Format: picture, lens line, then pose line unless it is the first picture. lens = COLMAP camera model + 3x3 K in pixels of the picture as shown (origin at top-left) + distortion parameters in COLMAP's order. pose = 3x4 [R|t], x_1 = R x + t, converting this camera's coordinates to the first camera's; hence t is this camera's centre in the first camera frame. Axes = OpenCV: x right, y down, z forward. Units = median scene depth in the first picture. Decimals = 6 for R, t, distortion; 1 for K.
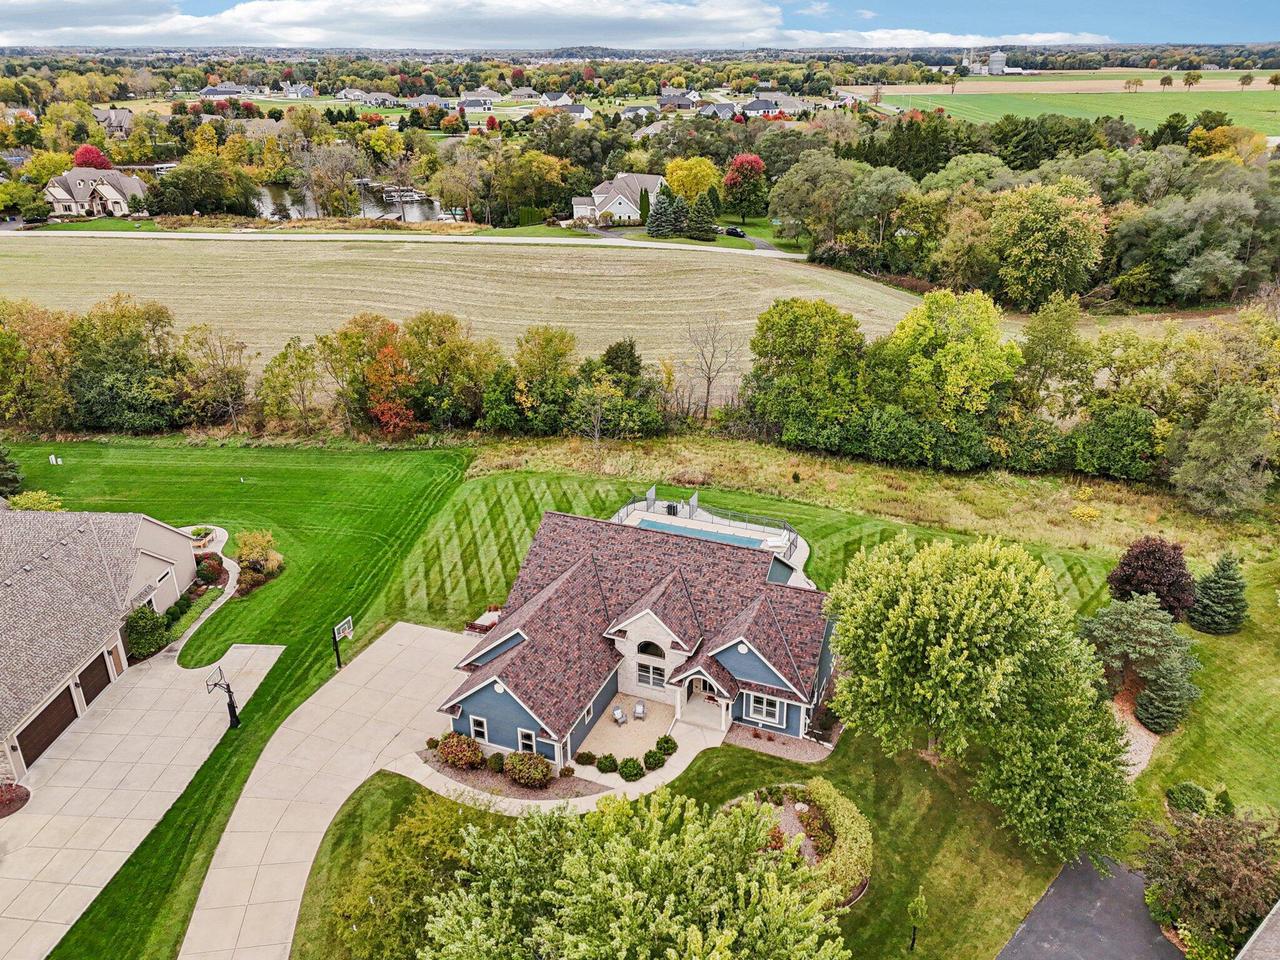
lens RADIAL K [[964.4, 0, 640.0], [0, 964.4, 480.0], [0, 0, 1]] dist [0.089689, -0.094417]
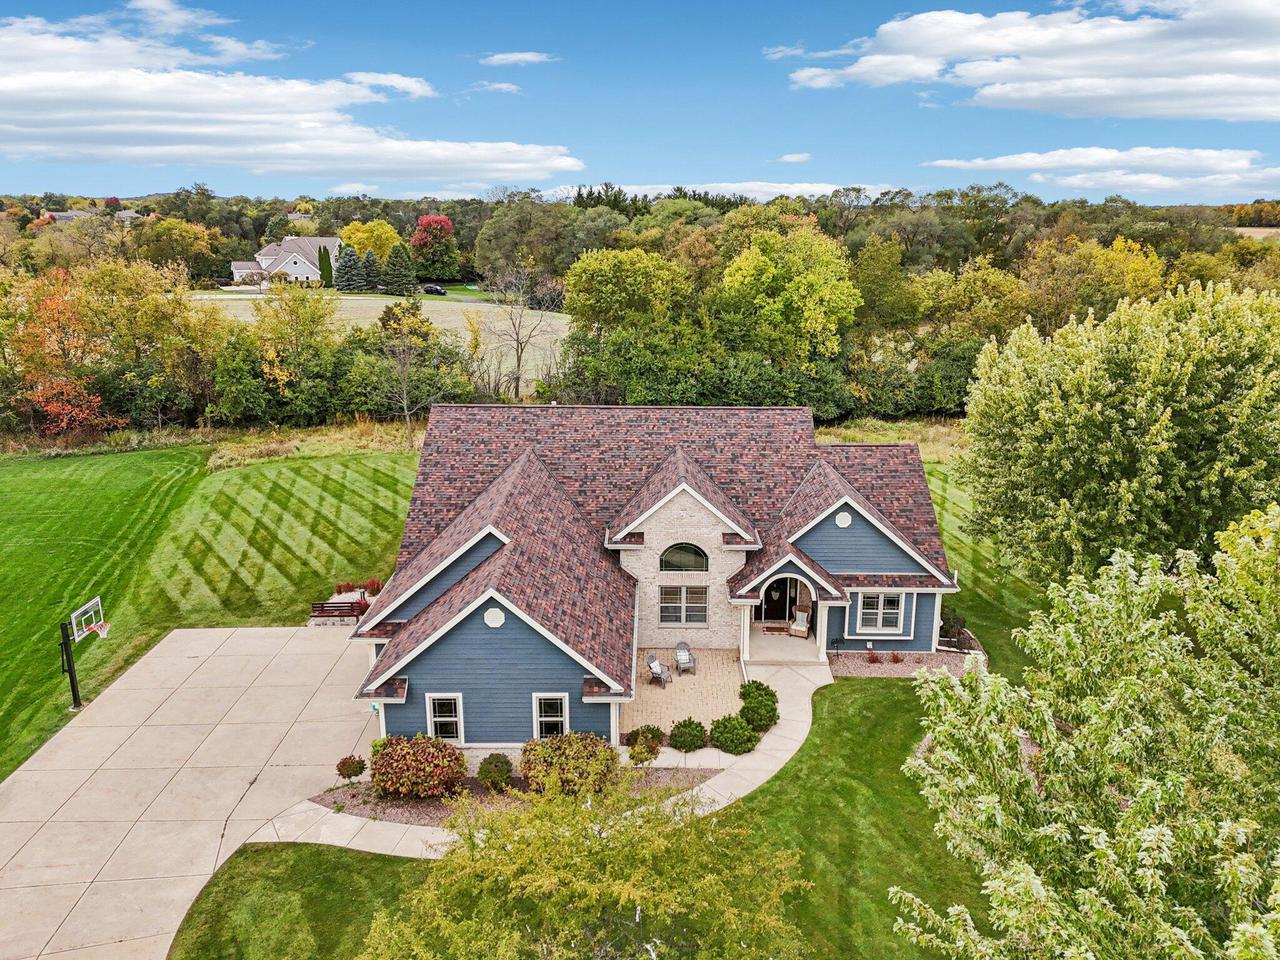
lens RADIAL K [[949.8, 0, 656.1], [0, 949.8, 480.5], [0, 0, 1]] dist [0.073574, -0.080583]
pose [[0.924711, -0.092327, 0.369303, -0.134545], [0.141827, 0.983854, -0.109160, 0.115085], [-0.353262, 0.153319, 0.922875, 0.268865]]
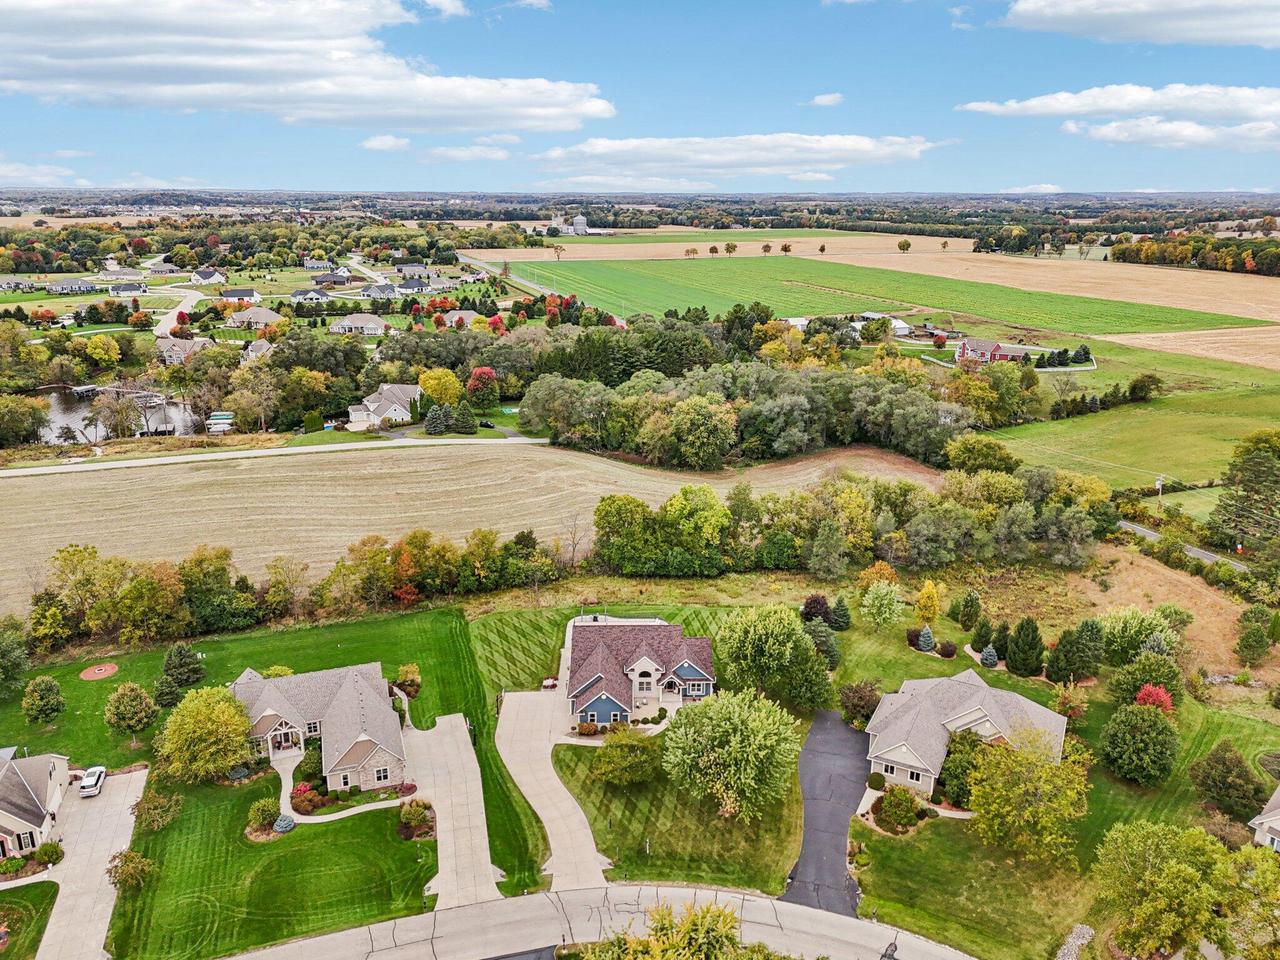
lens RADIAL K [[940.3, 0, 640.9], [0, 940.3, 500.6], [0, 0, 1]] dist [0.089622, -0.086958]
pose [[0.920952, -0.118538, 0.371208, -0.480831], [0.154859, 0.985489, -0.069503, -0.049838], [-0.357583, 0.121494, 0.925945, -0.702072]]
